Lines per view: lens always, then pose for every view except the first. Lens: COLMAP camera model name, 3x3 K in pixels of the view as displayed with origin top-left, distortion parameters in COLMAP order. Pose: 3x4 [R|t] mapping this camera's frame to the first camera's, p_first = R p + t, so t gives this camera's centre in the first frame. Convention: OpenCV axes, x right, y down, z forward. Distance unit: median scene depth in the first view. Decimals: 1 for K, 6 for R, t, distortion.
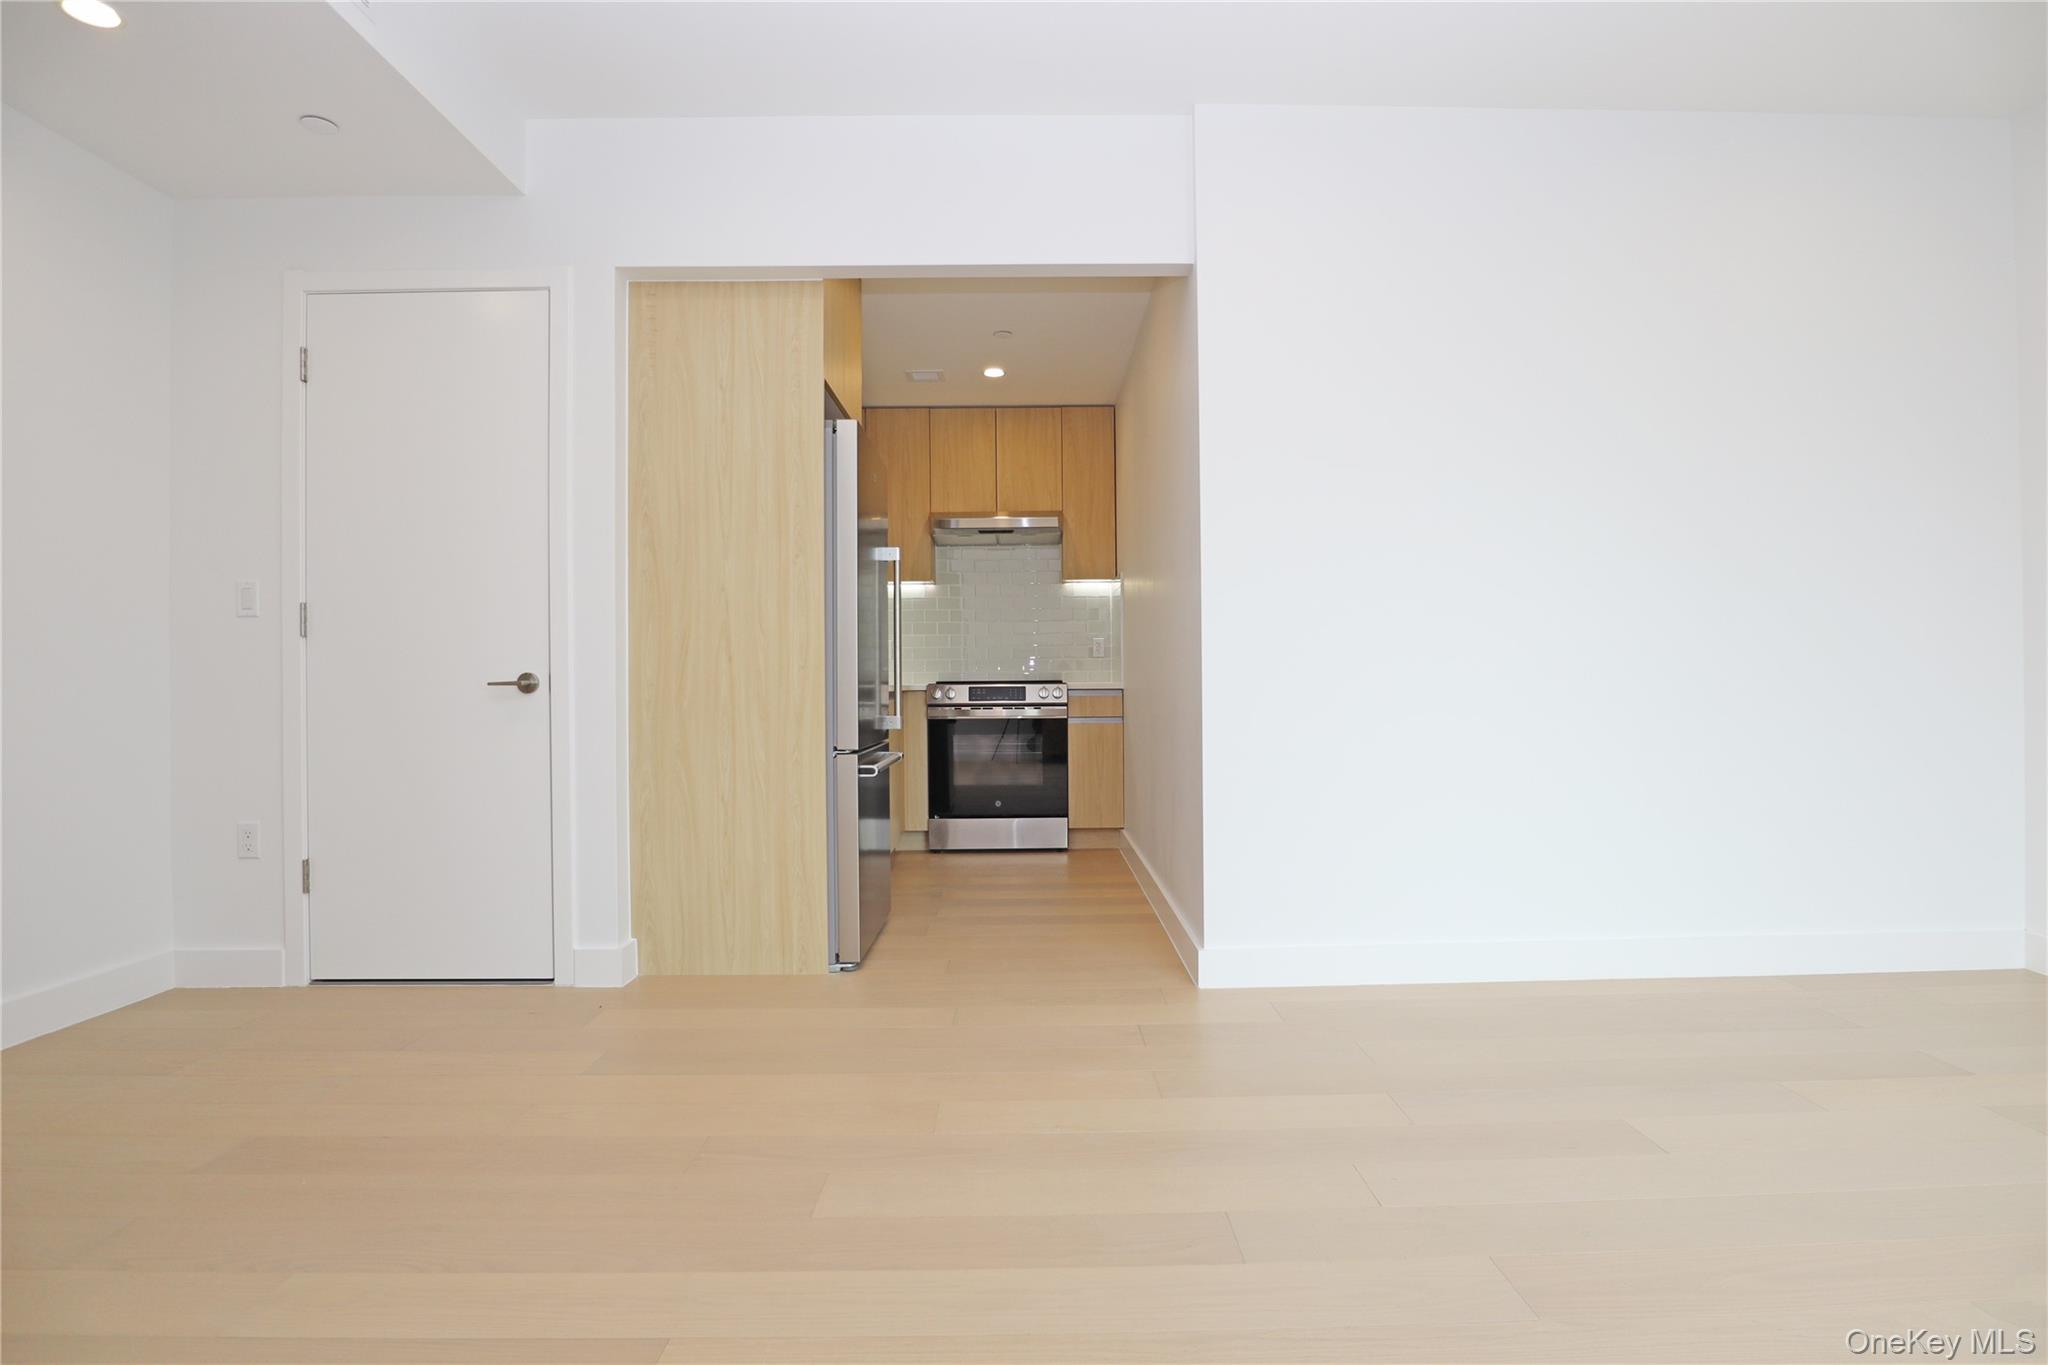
lens RADIAL K [[1031.9, 0, 1038.2], [0, 1031.9, 678.5], [0, 0, 1]] dist [-0.044506, 0.015393]
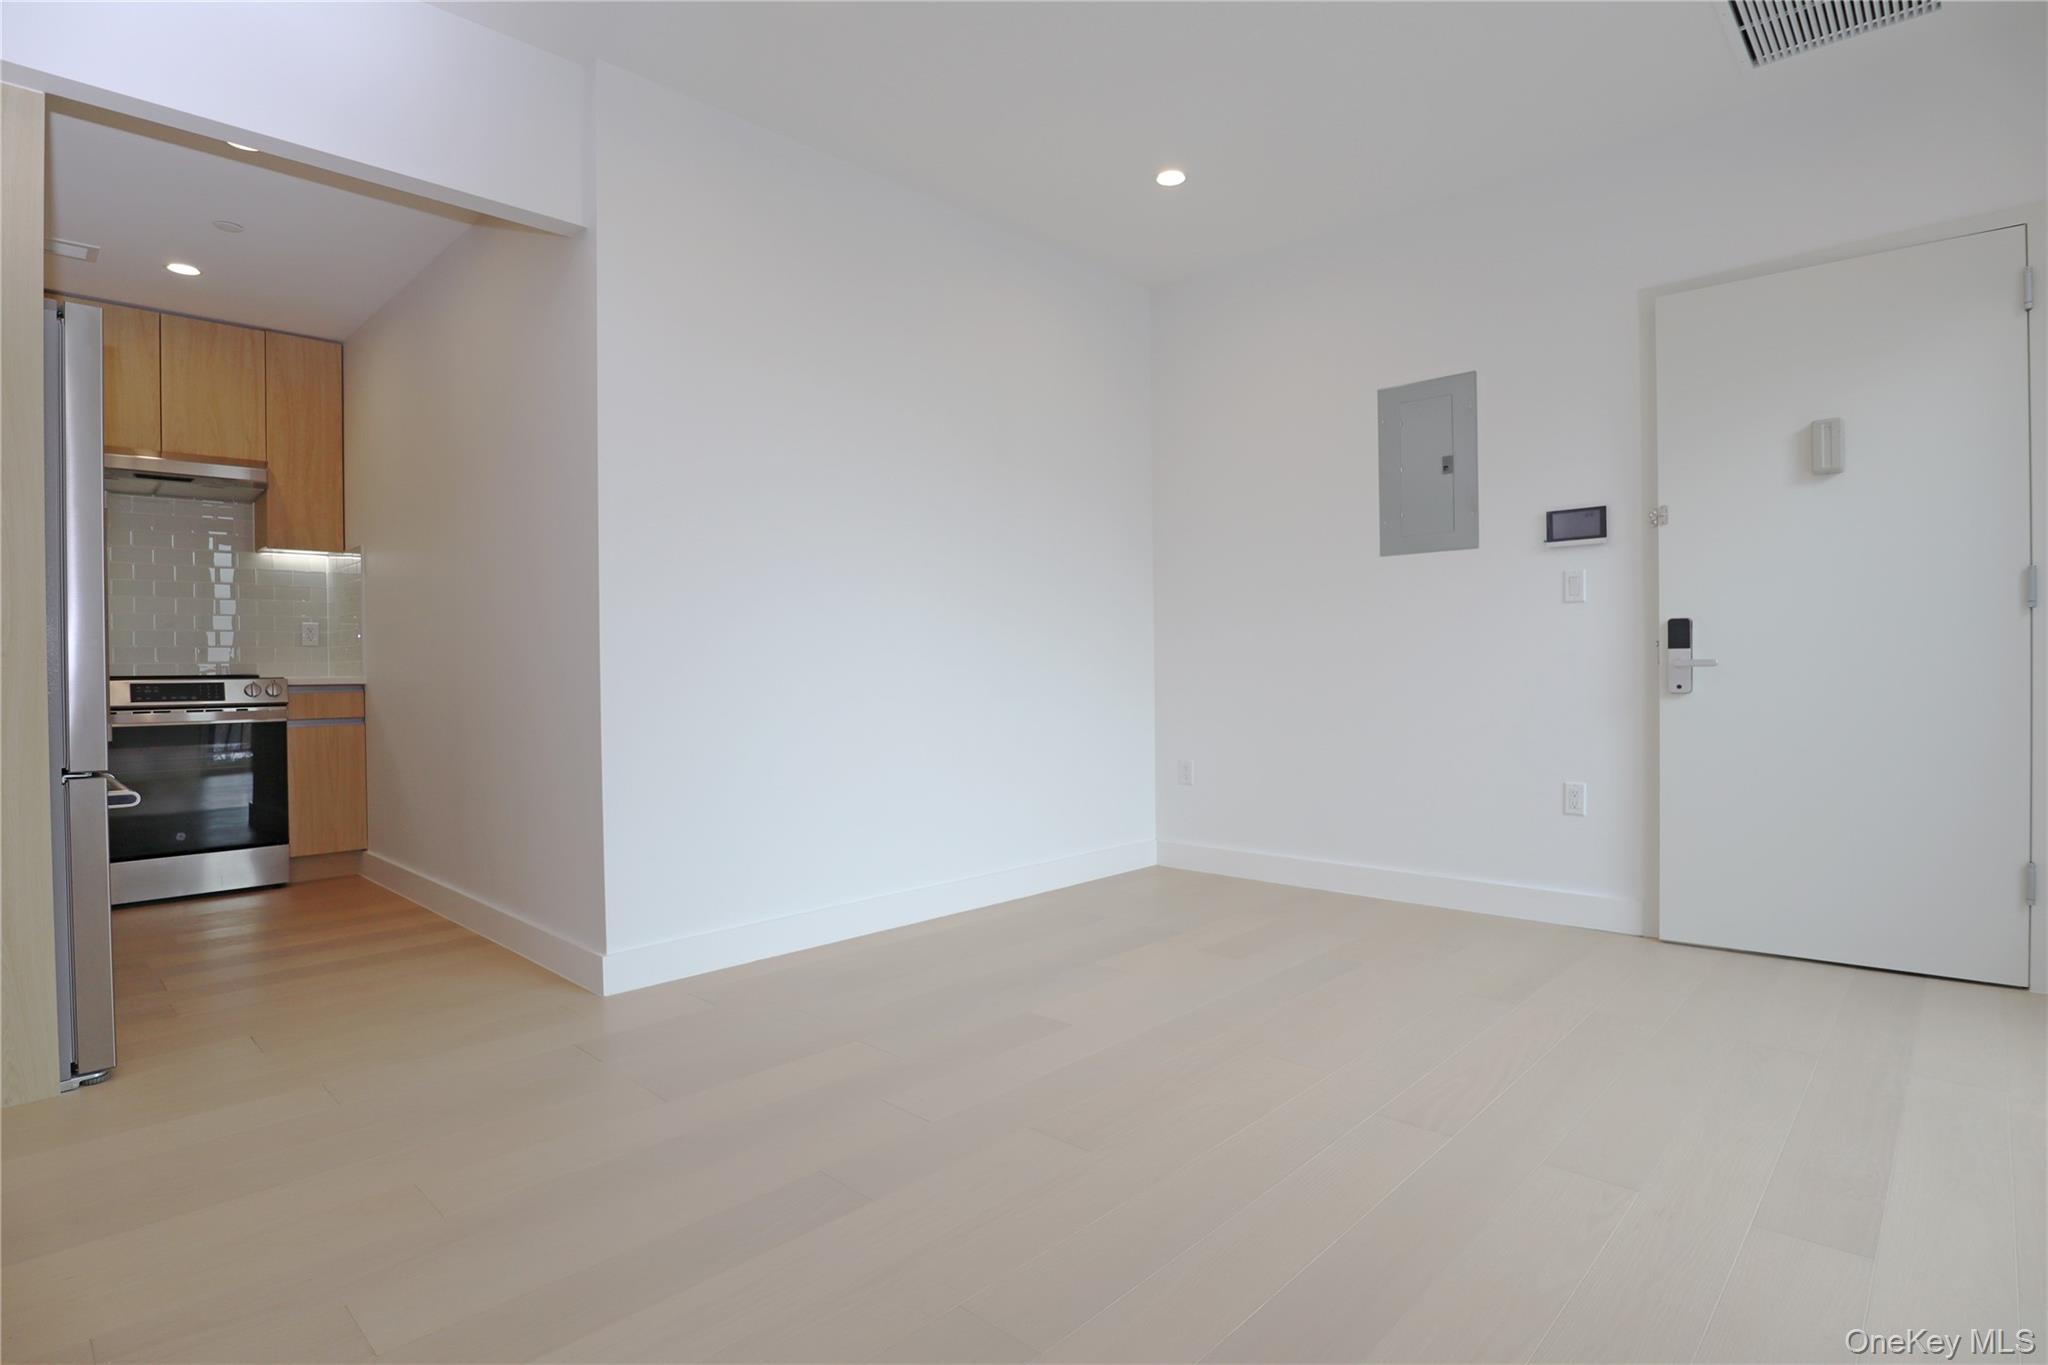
lens RADIAL K [[1031.9, 0, 1038.2], [0, 1031.9, 678.5], [0, 0, 1]] dist [-0.044506, 0.015393]
pose [[0.702070, -0.007277, 0.712070, -0.127181], [0.002969, 0.999969, 0.007292, 0.001187], [-0.712101, -0.003005, 0.702070, 0.029395]]
